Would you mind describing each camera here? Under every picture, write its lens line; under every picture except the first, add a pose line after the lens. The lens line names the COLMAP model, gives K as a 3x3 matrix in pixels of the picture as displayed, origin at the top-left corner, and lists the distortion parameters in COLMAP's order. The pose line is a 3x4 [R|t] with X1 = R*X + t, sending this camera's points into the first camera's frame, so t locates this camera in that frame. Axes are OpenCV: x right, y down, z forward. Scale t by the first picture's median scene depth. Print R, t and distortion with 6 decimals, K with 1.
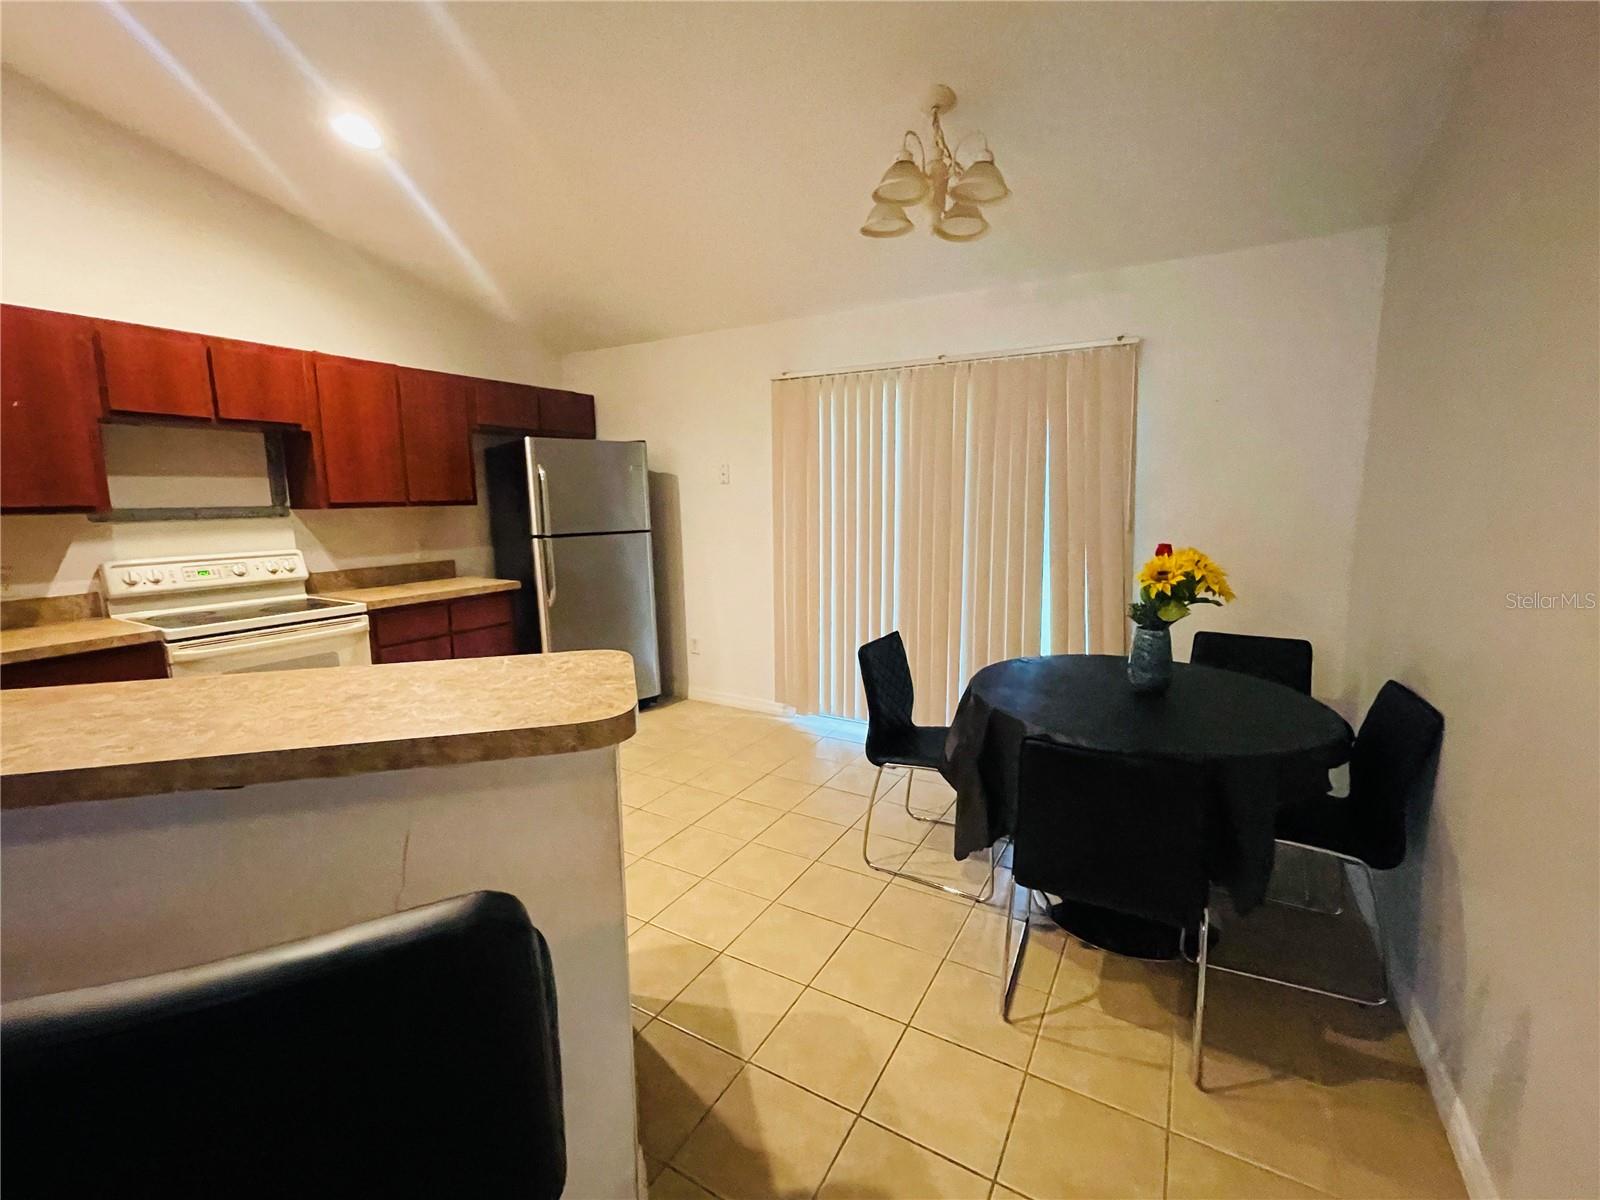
lens RADIAL K [[683.1, 0, 800.0], [0, 683.1, 600.0], [0, 0, 1]] dist [-0.001362, -0.000303]
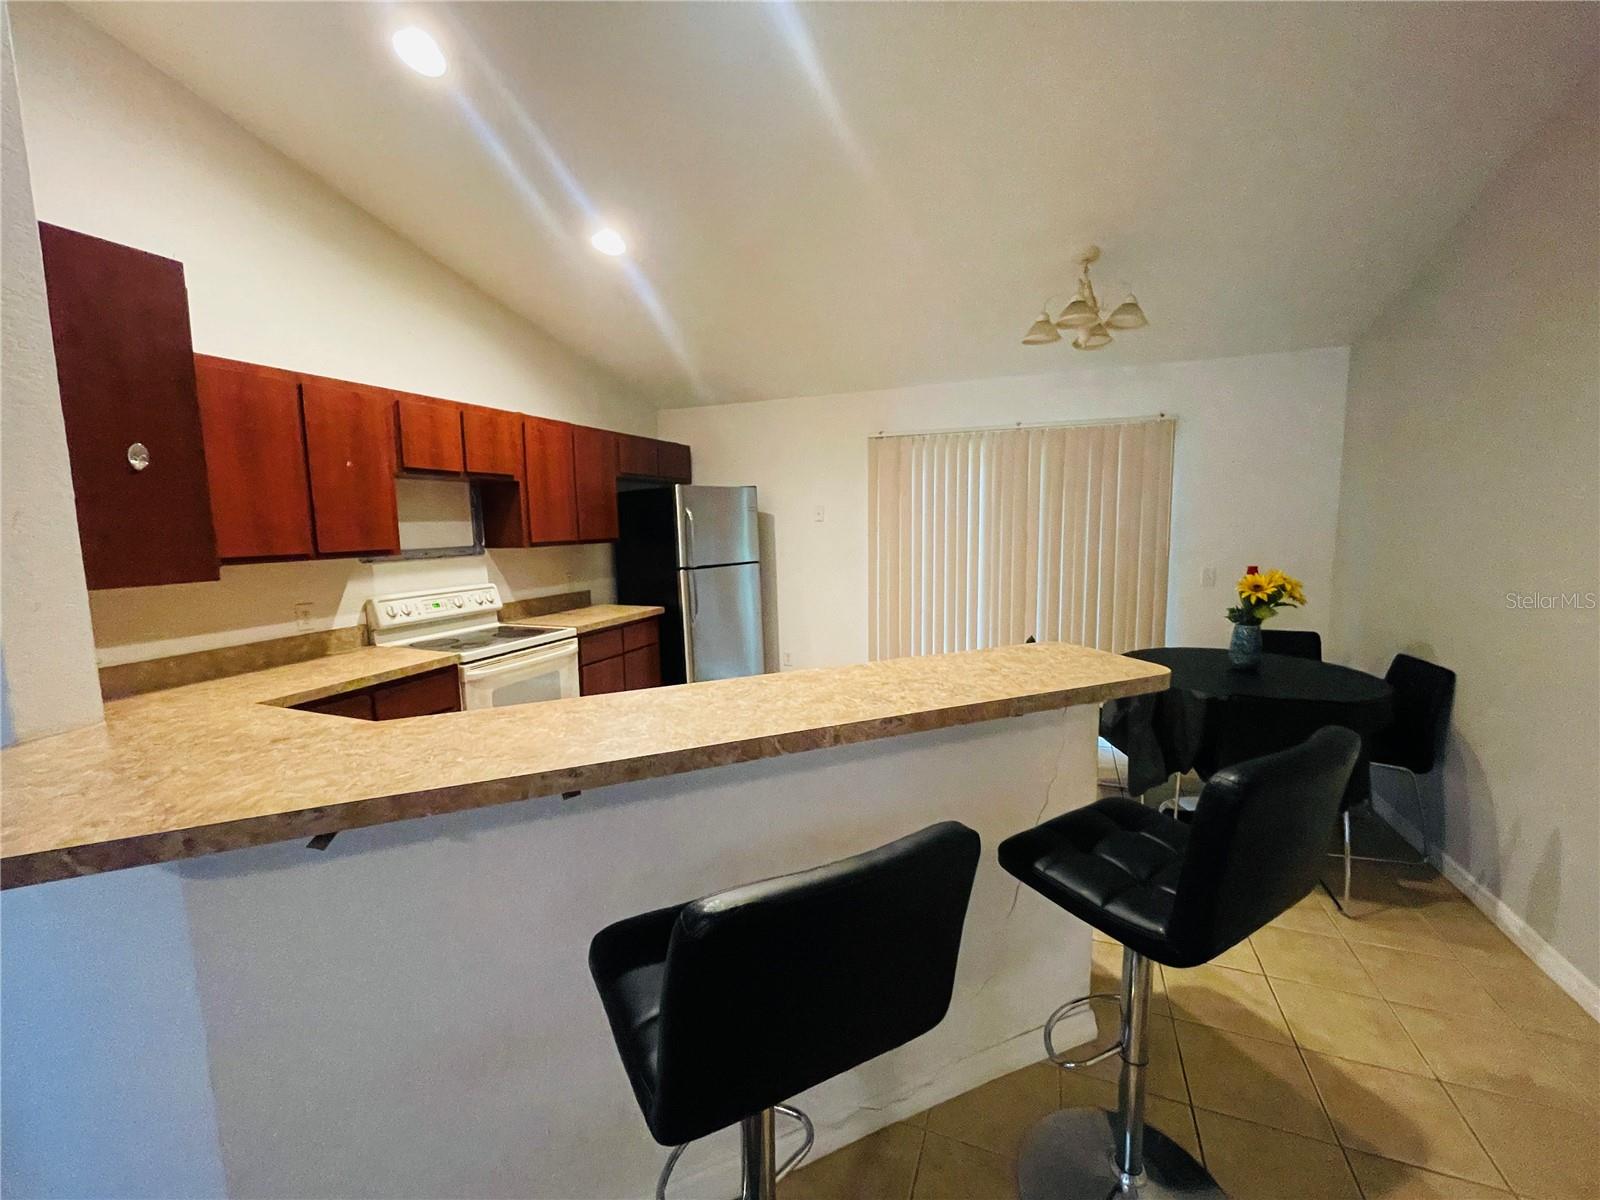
lens RADIAL K [[647.4, 0, 800.0], [0, 647.4, 600.0], [0, 0, 1]] dist [-0.000476, 0.000121]
pose [[0.989487, -0.024306, 0.142568, -0.414291], [0.029356, 0.999010, -0.033420, 0.004931], [-0.141614, 0.037254, 0.989221, -0.149287]]
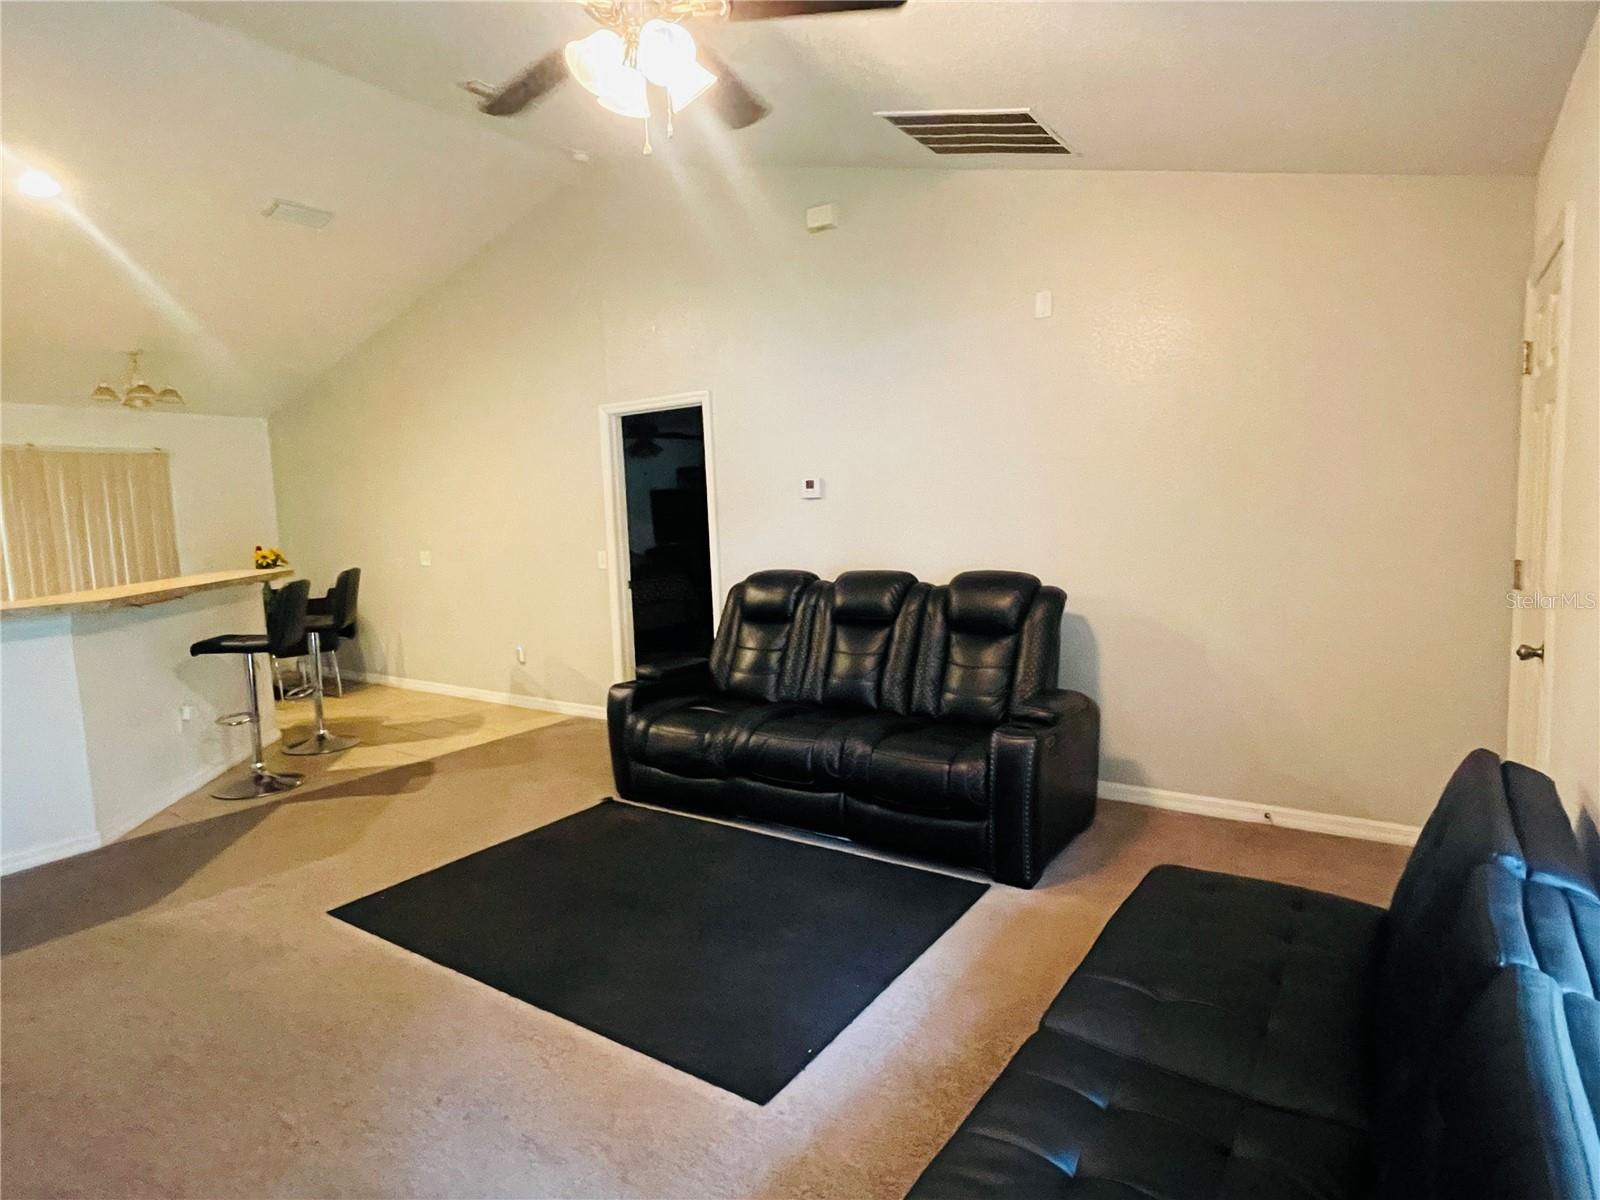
lens RADIAL K [[890.8, 0, 800.0], [0, 890.8, 600.0], [0, 0, 1]] dist [0.001470, -0.003363]
pose [[0.084249, -0.095977, 0.991812, -1.778227], [0.182862, 0.979936, 0.079295, 0.150627], [-0.979522, 0.174684, 0.100109, -0.875254]]
